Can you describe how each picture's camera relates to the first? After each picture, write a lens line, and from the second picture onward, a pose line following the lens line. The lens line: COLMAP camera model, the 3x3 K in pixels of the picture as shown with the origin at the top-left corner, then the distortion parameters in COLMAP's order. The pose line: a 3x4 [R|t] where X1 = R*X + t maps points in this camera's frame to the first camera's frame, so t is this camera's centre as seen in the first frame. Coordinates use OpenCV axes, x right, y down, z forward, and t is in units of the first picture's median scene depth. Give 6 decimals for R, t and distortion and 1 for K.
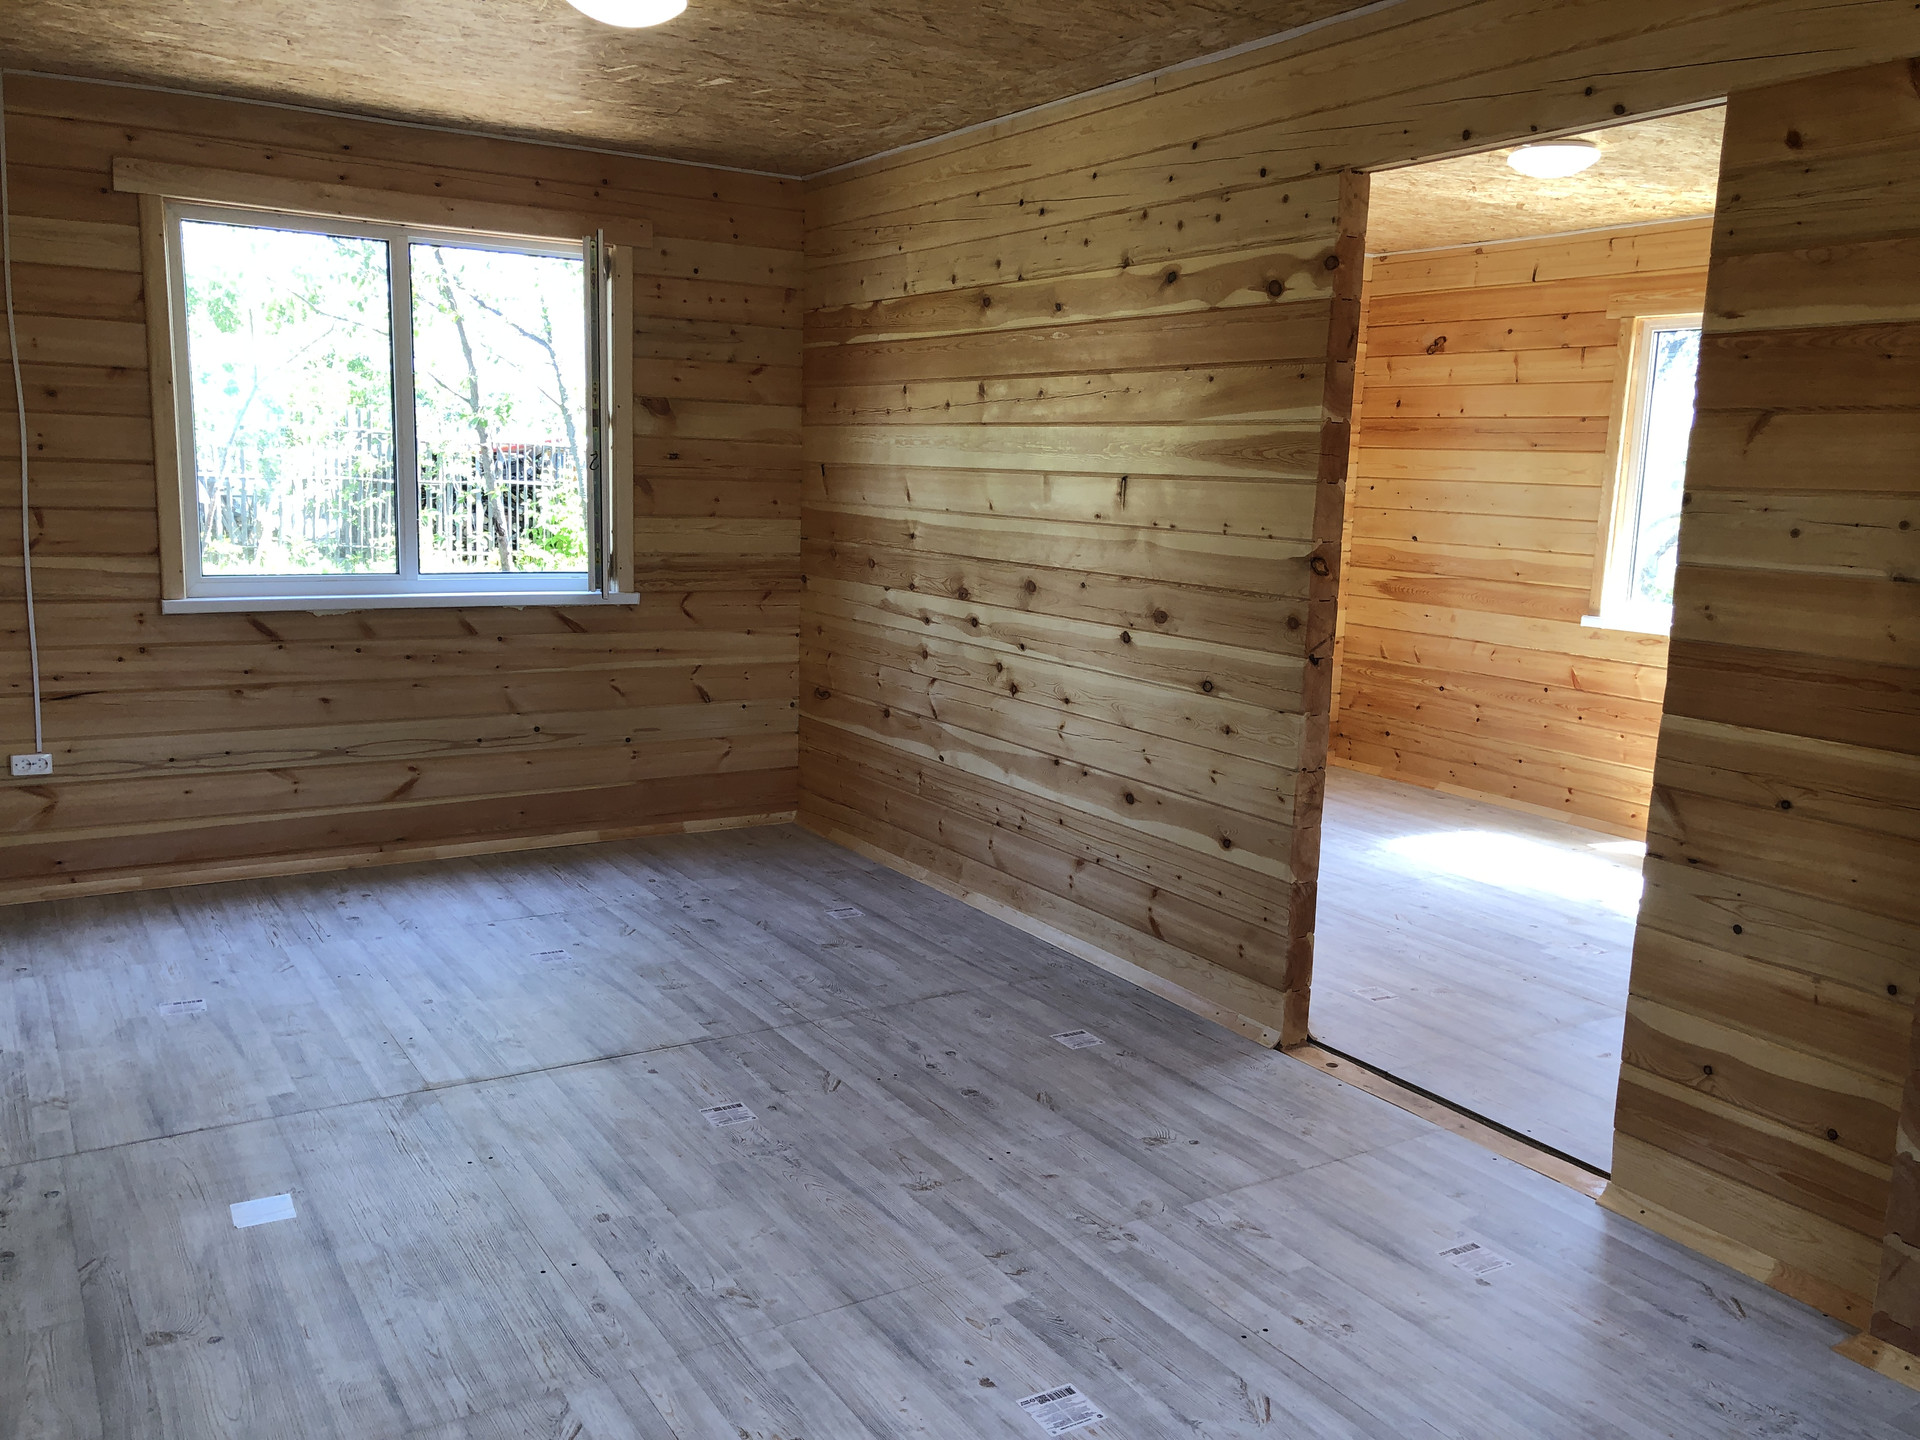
lens RADIAL K [[1568.6, 0, 968.8], [0, 1568.6, 727.2], [0, 0, 1]] dist [0.055344, -0.064848]
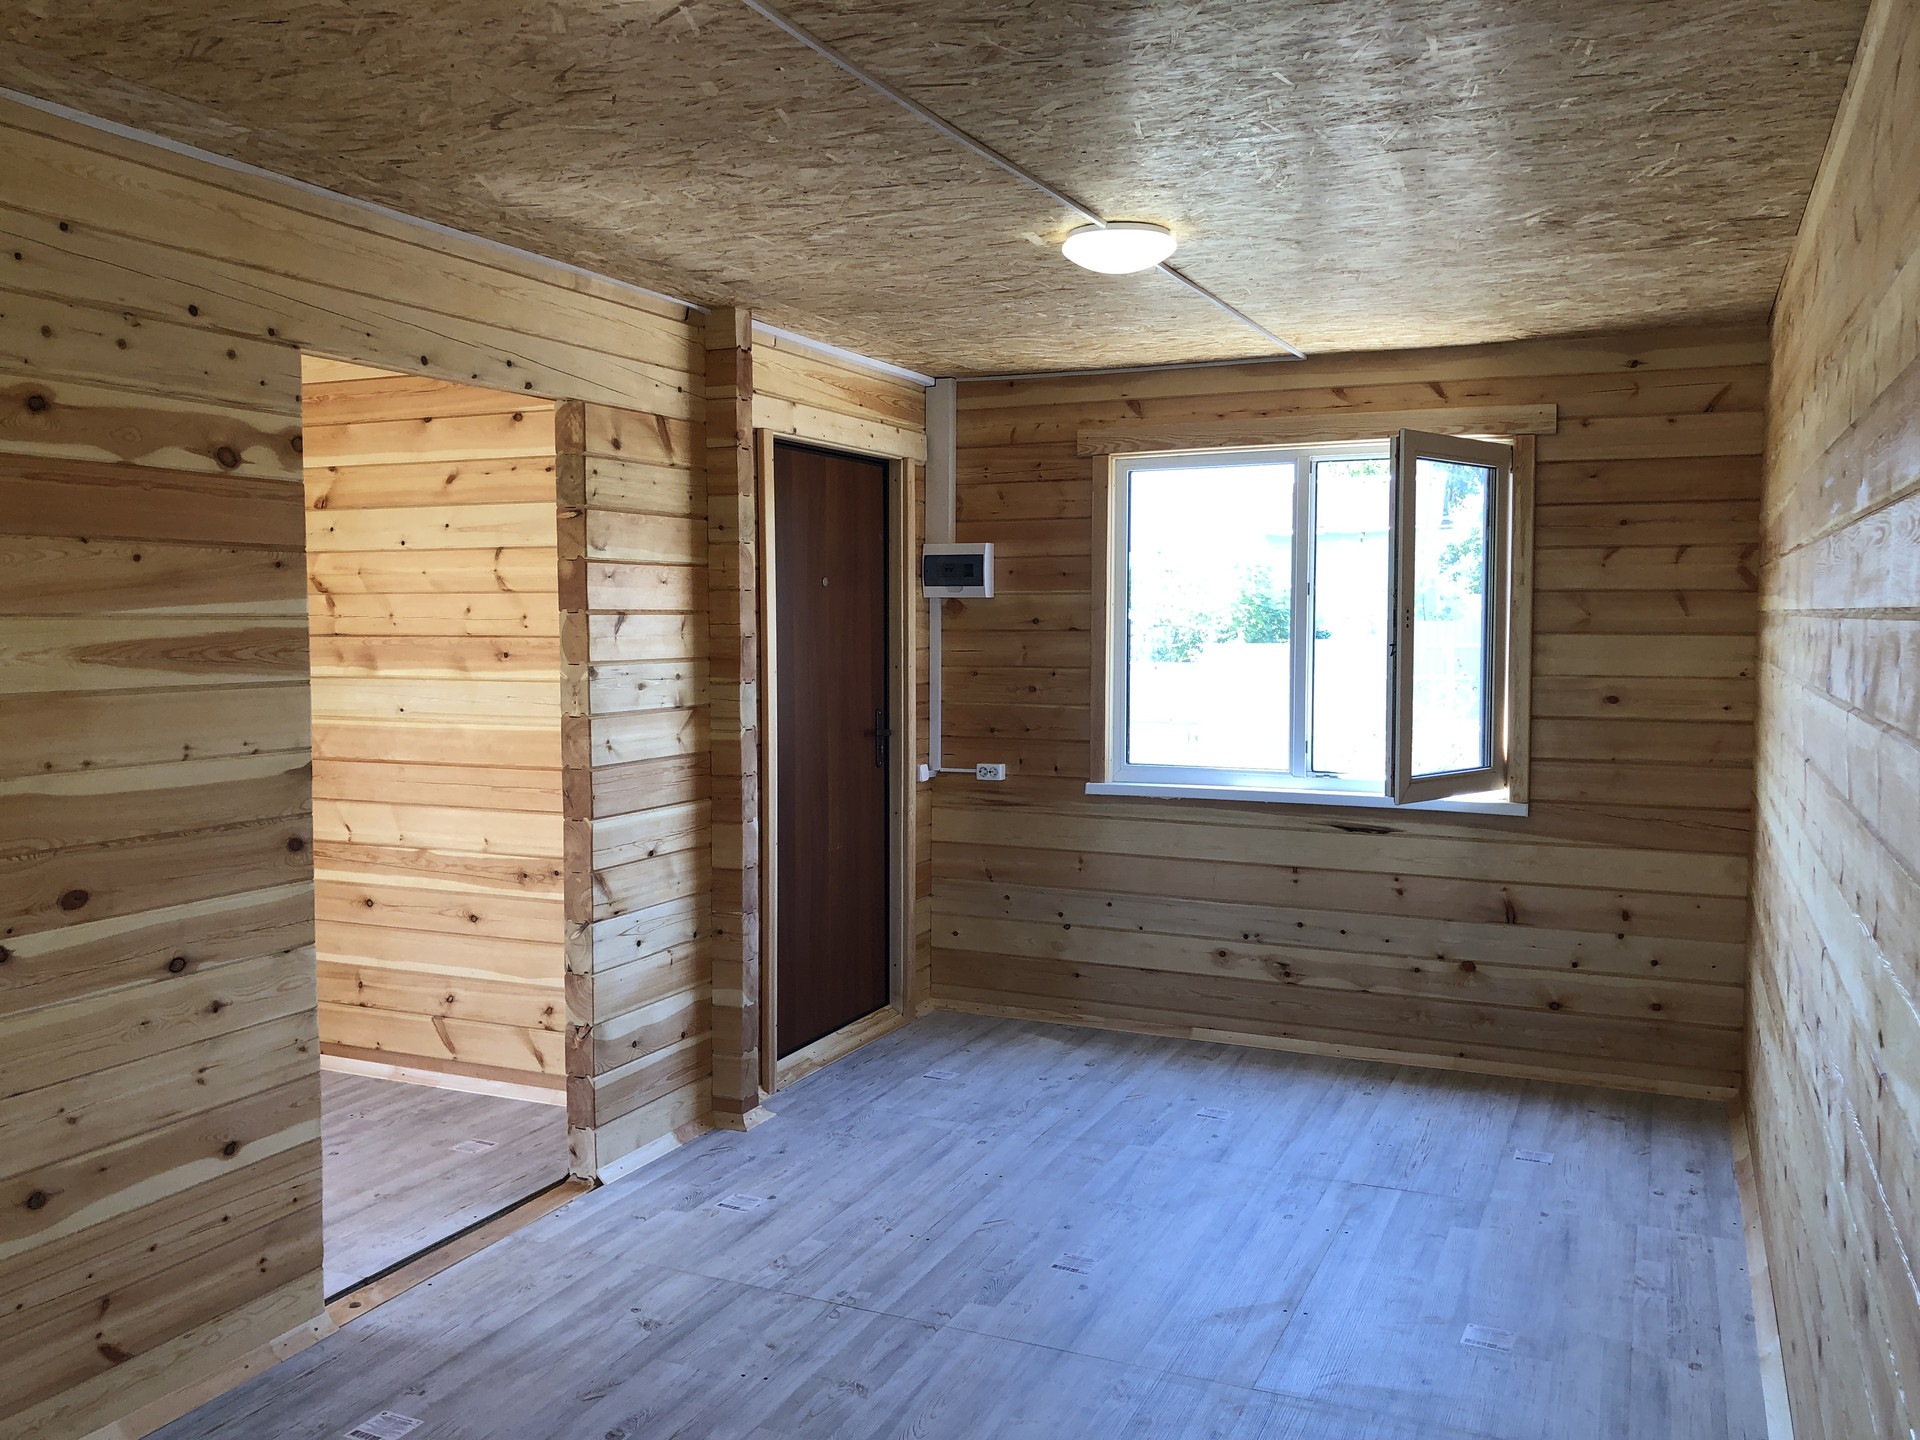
lens RADIAL K [[1568.6, 0, 964.0], [0, 1568.6, 722.5], [0, 0, 1]] dist [0.055344, -0.064848]
pose [[-0.552238, -0.087784, 0.829052, -0.426804], [0.122629, 0.975071, 0.184930, -0.148394], [-0.824618, 0.203792, -0.527706, 0.684413]]
